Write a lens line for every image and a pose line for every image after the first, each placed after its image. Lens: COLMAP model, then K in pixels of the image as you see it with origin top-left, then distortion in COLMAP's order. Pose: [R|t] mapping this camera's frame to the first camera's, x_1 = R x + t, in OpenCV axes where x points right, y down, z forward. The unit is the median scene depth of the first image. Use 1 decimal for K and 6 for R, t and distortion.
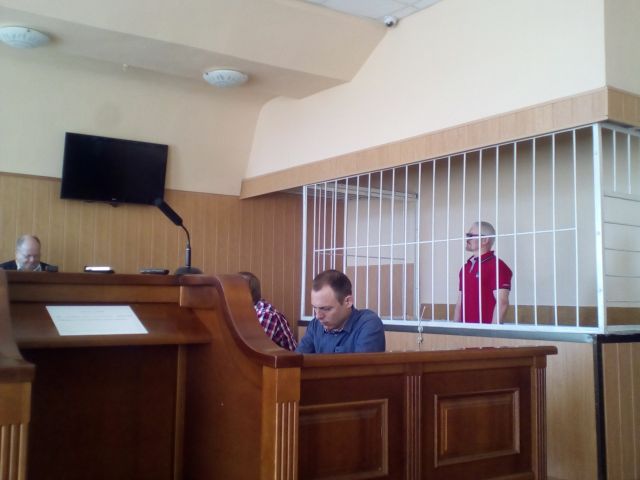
lens RADIAL K [[724.6, 0, 322.3], [0, 724.6, 241.3], [0, 0, 1]] dist [0.018422, 0.000000]
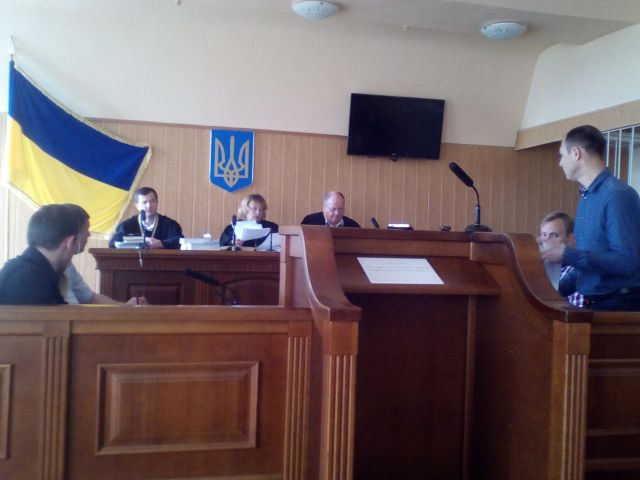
lens RADIAL K [[724.6, 0, 321.0], [0, 724.6, 236.7], [0, 0, 1]] dist [0.018422, 0.000000]
pose [[0.935252, 0.016819, -0.353582, -0.020500], [0.007210, 0.997758, 0.066534, -0.020580], [0.353908, -0.064775, 0.933034, -0.099565]]
